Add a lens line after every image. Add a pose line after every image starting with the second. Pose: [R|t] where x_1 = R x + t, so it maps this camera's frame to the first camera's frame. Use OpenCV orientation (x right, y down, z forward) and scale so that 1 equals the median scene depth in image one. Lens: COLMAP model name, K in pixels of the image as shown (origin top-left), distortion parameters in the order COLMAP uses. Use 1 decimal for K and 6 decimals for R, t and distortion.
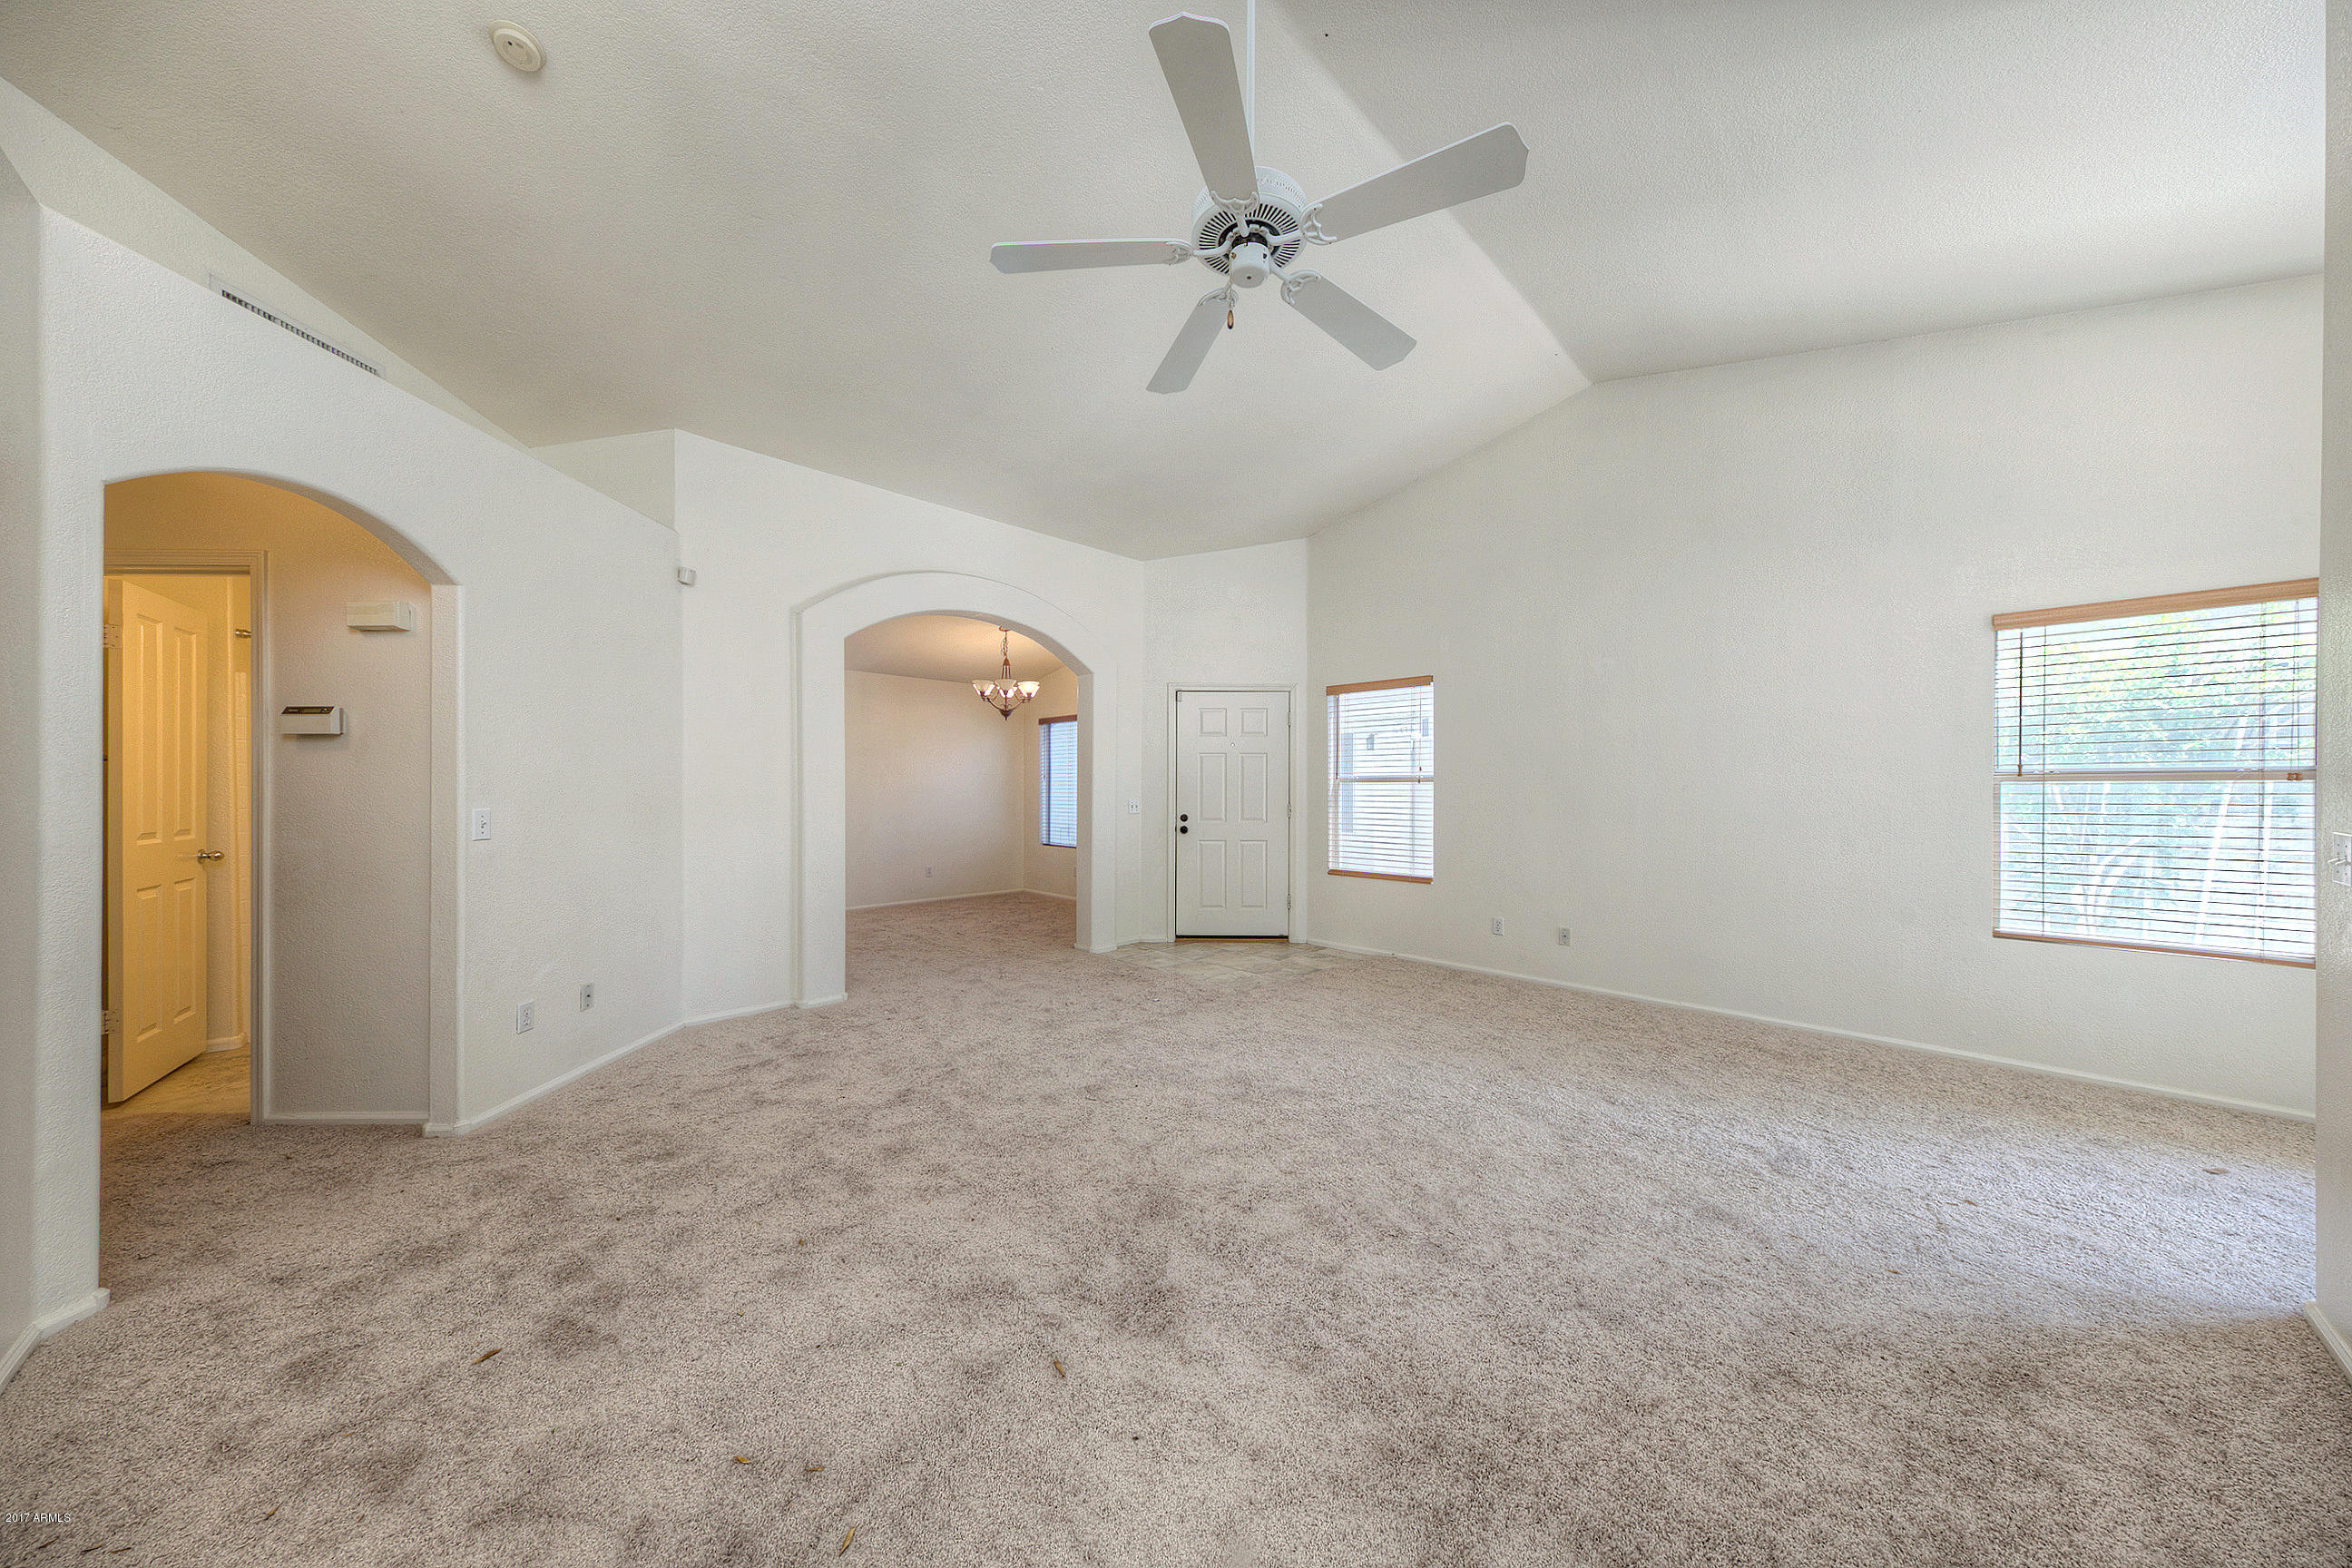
lens RADIAL K [[753.1, 0, 1176.0], [0, 753.1, 784.0], [0, 0, 1]] dist [0.000511, -0.000006]
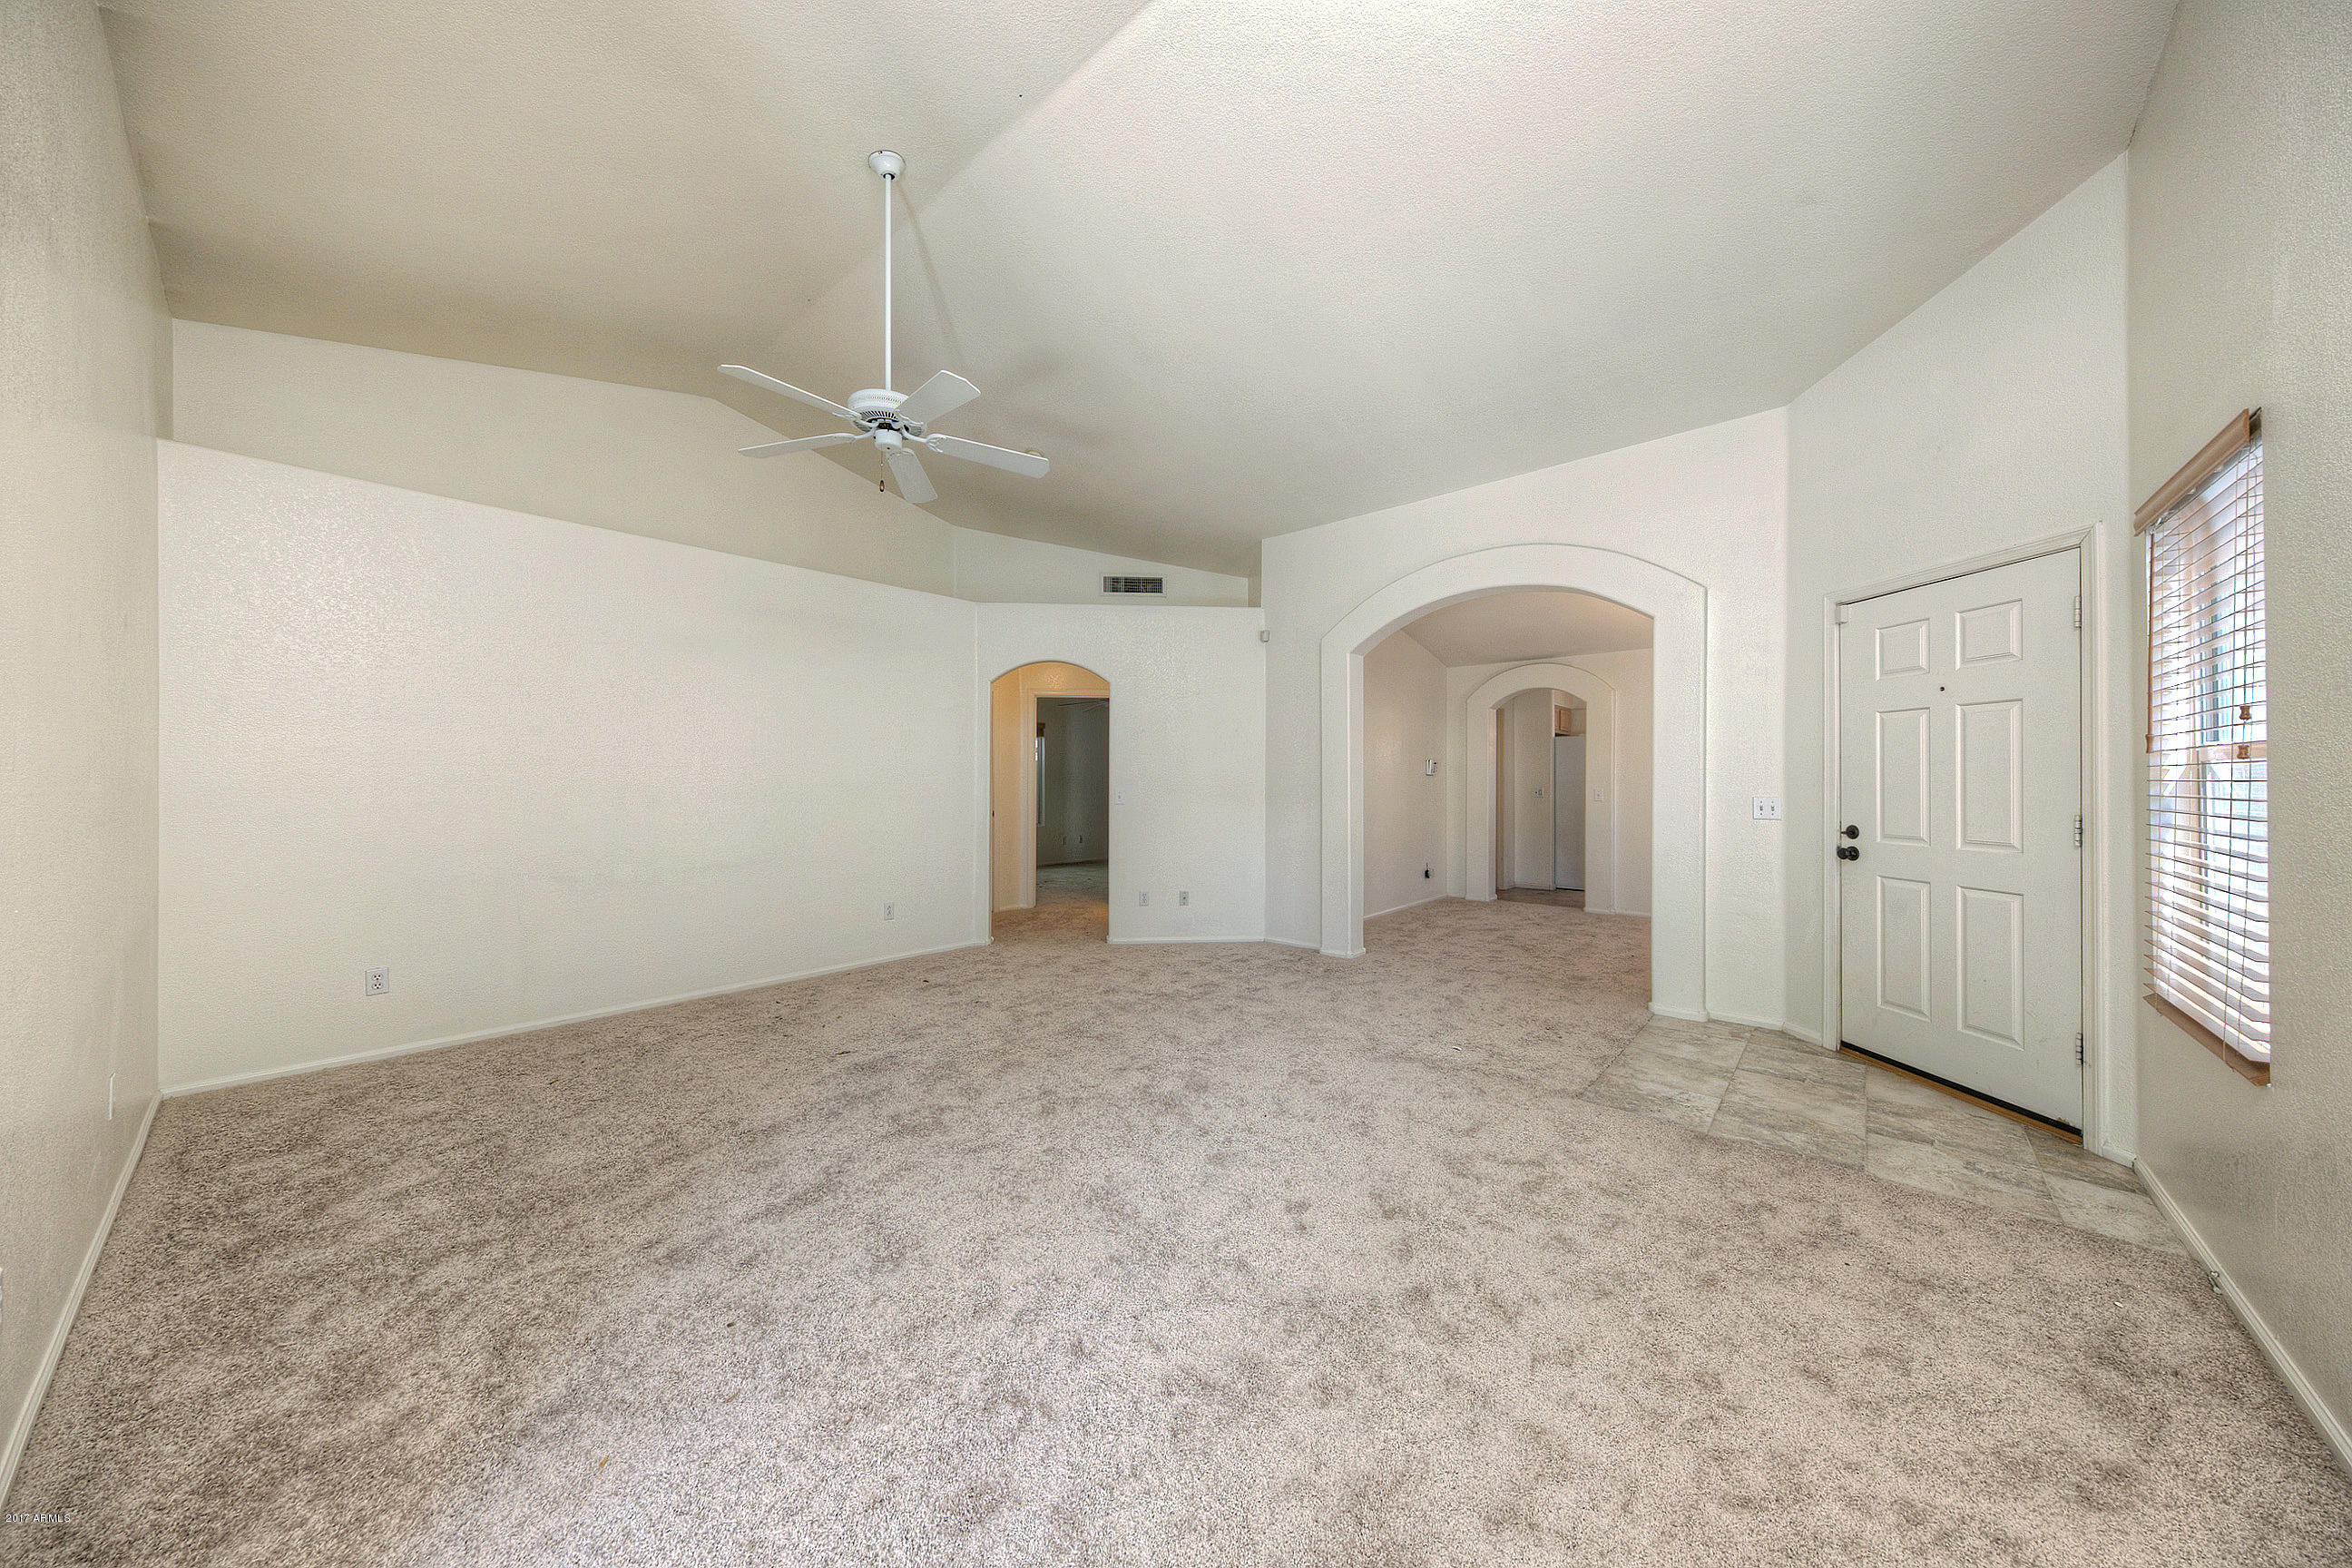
lens RADIAL K [[773.1, 0, 1175.9], [0, 773.1, 777.5], [0, 0, 1]] dist [0.001267, -0.000011]
pose [[0.058796, -0.005550, -0.998255, 0.548636], [0.008163, 0.999954, -0.005079, 0.003954], [0.998237, -0.007850, 0.058839, 0.475417]]
